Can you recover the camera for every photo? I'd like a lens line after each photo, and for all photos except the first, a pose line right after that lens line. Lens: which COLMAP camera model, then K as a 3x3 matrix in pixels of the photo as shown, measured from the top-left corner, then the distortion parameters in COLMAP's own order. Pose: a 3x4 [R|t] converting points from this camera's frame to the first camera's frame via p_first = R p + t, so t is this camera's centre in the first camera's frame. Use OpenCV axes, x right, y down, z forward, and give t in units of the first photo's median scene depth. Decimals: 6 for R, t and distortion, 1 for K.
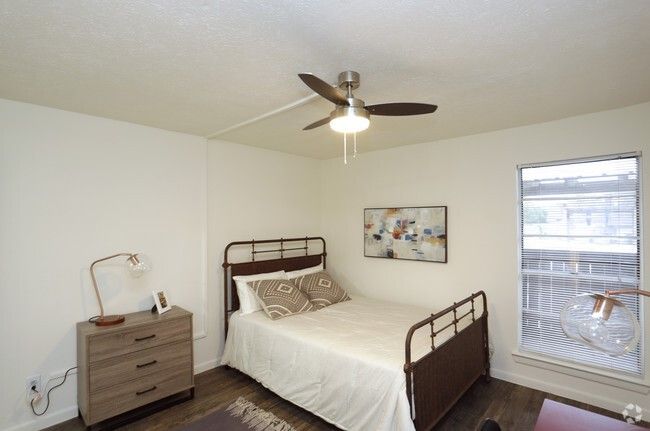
lens RADIAL K [[325.6, 0, 325.0], [0, 325.6, 215.5], [0, 0, 1]] dist [-0.004572, -0.000282]
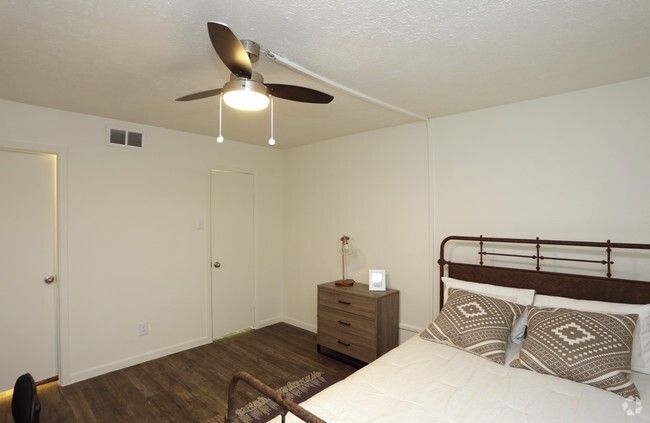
lens RADIAL K [[342.9, 0, 325.0], [0, 342.9, 211.5], [0, 0, 1]] dist [0.000896, 0.000549]
pose [[-0.009802, 0.002090, -0.999950, 0.585562], [0.026588, 0.999645, 0.001828, 0.009706], [0.999598, -0.026569, -0.009854, 0.691912]]
